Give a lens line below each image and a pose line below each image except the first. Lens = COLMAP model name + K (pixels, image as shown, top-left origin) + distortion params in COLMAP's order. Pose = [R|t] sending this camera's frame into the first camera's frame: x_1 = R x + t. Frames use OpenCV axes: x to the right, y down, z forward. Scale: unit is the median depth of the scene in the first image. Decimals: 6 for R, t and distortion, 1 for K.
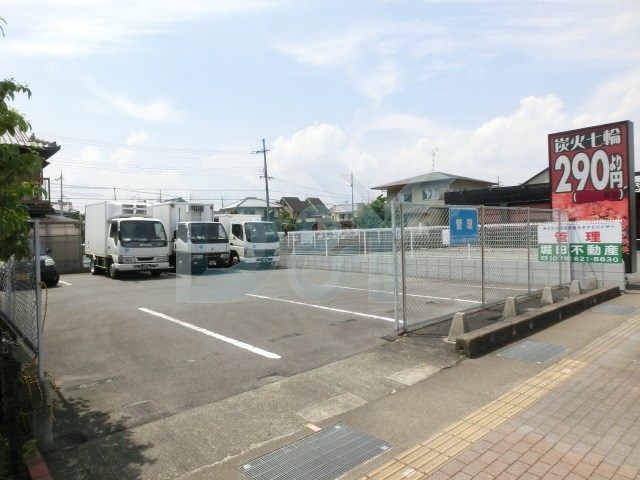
lens RADIAL K [[446.0, 0, 316.3], [0, 446.0, 236.5], [0, 0, 1]] dist [-0.042076, 0.019357]
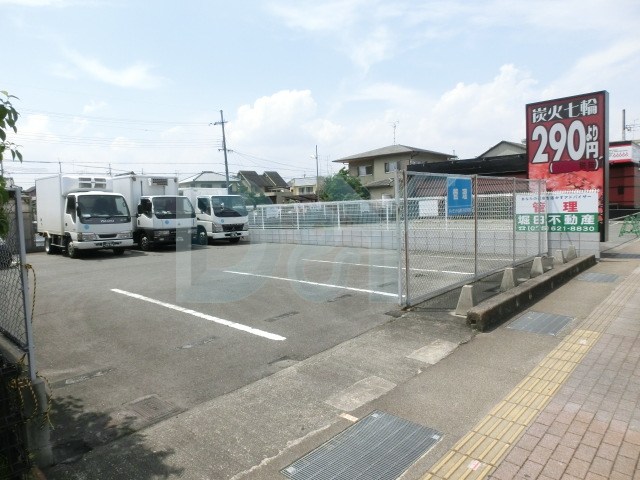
lens RADIAL K [[446.0, 0, 315.1], [0, 446.0, 235.4], [0, 0, 1]] dist [-0.042076, 0.019357]
pose [[0.995390, -0.016972, 0.094397, -0.036991], [0.011709, 0.998361, 0.056024, 0.002171], [-0.095193, -0.054660, 0.993957, 0.030830]]
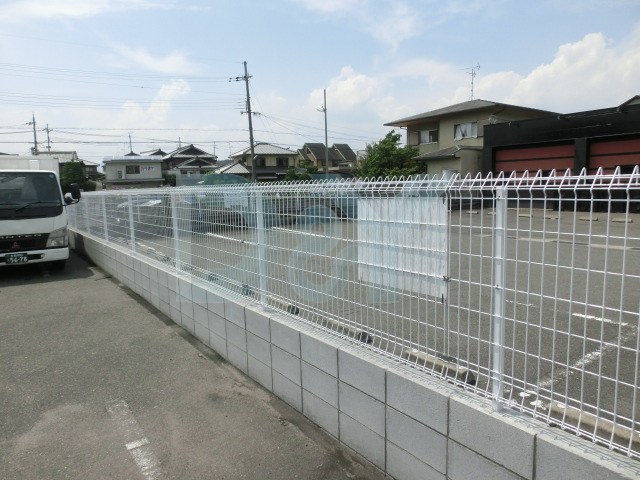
lens RADIAL K [[446.0, 0, 319.6], [0, 446.0, 232.7], [0, 0, 1]] dist [-0.042076, 0.019357]
pose [[0.995462, 0.007819, -0.094834, 0.258557], [0.002057, 0.994617, 0.103599, -0.019235], [0.095133, -0.103324, 0.990088, 0.729558]]
